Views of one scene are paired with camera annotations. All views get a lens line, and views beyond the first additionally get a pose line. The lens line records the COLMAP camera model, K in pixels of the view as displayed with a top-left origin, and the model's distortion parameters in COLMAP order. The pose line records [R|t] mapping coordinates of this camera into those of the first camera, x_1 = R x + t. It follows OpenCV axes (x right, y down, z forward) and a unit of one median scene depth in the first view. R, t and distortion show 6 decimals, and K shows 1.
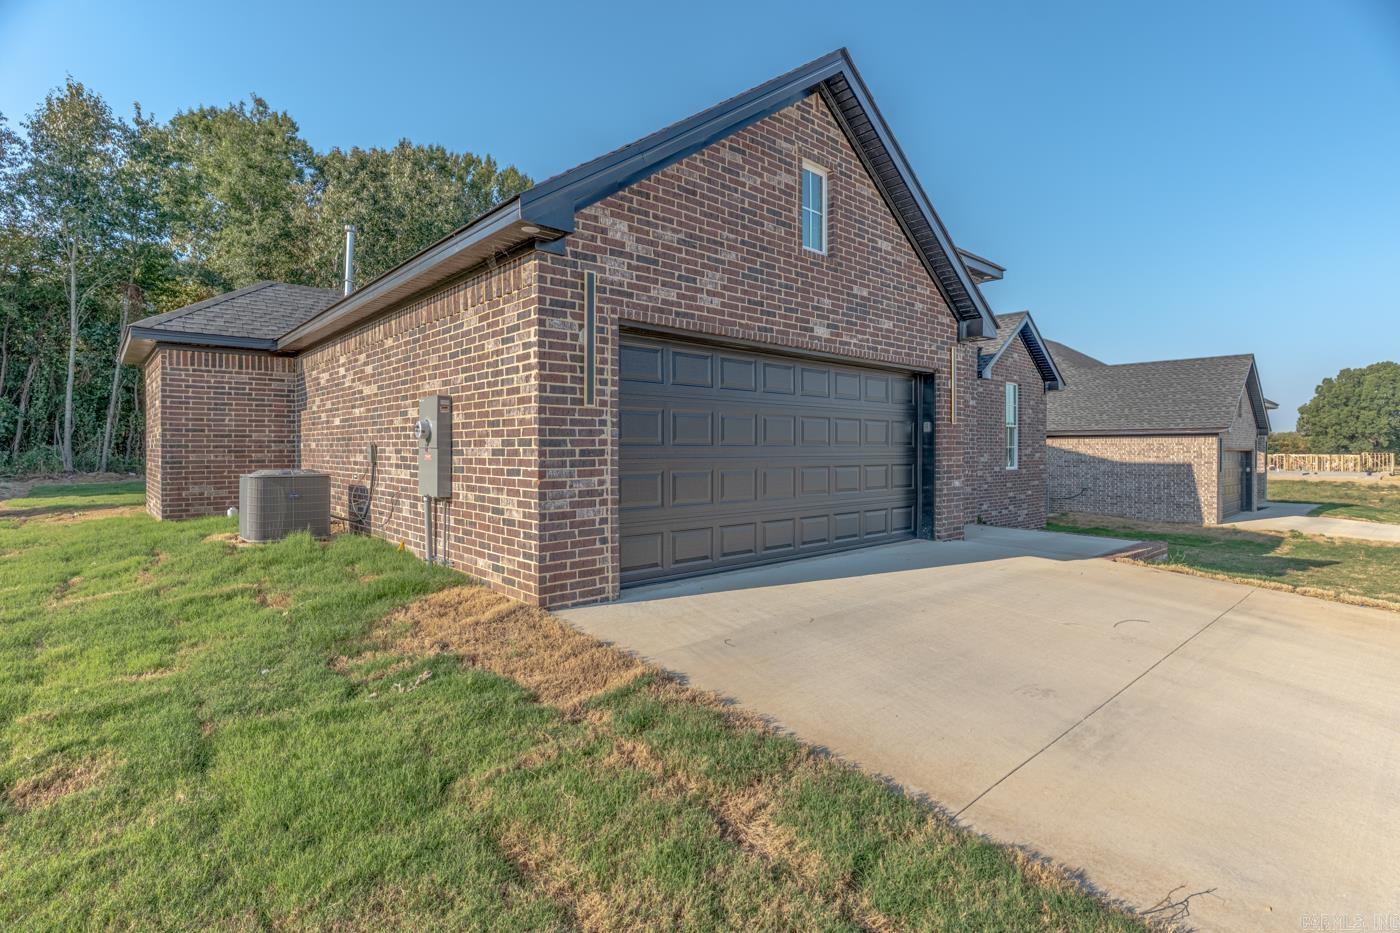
lens RADIAL K [[678.0, 0, 700.0], [0, 678.0, 466.5], [0, 0, 1]] dist [-0.002079, 0.000739]
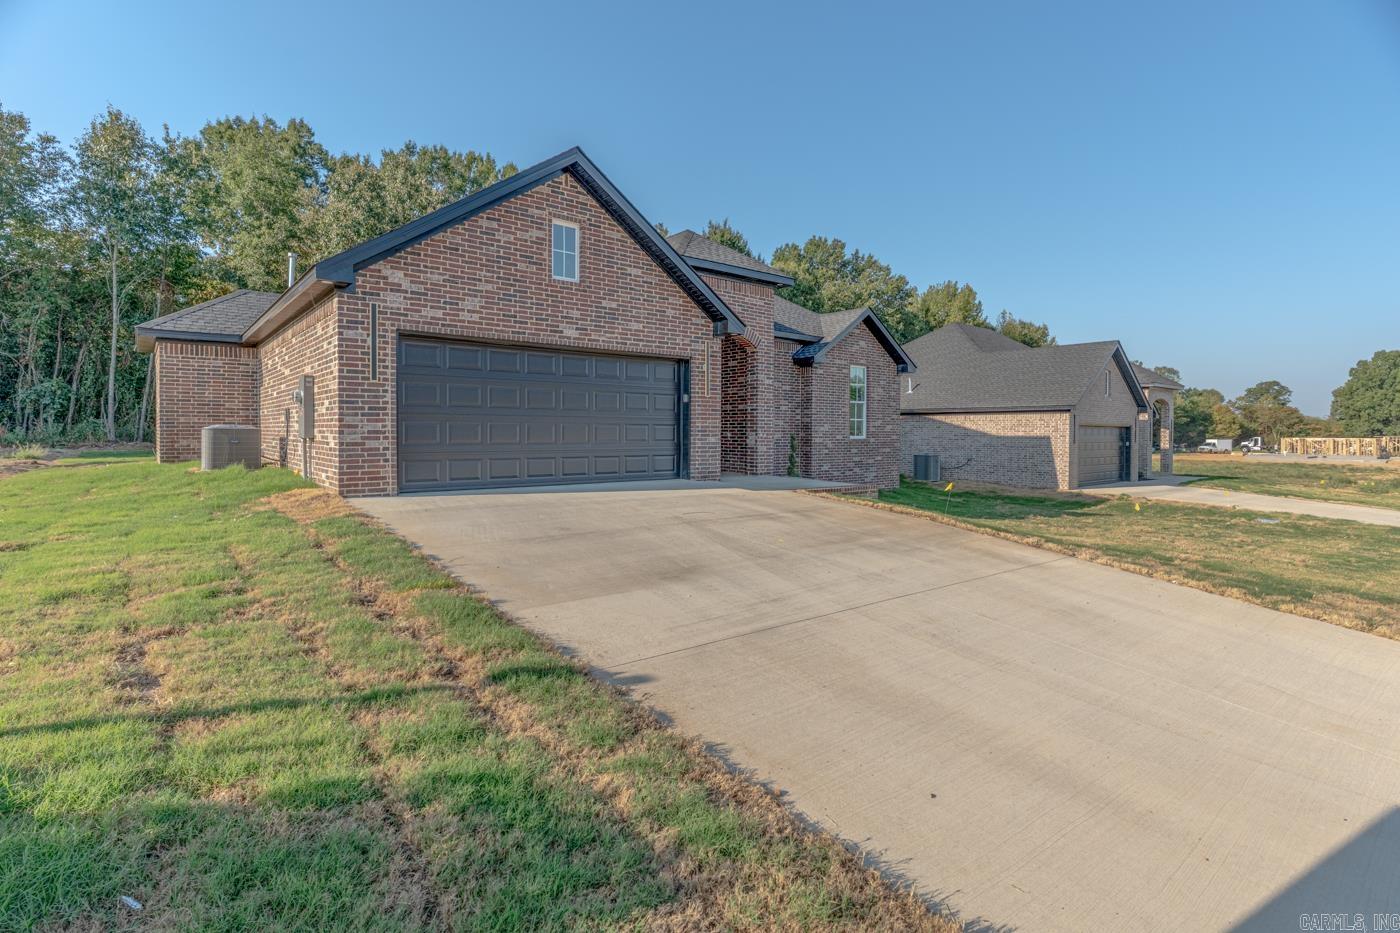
lens RADIAL K [[678.0, 0, 697.2], [0, 678.0, 458.5], [0, 0, 1]] dist [-0.002224, 0.000174]
pose [[0.998896, 0.006455, -0.046527, 0.470817], [-0.005774, 0.999874, 0.014764, 0.049176], [0.046617, -0.014479, 0.998808, -0.435017]]
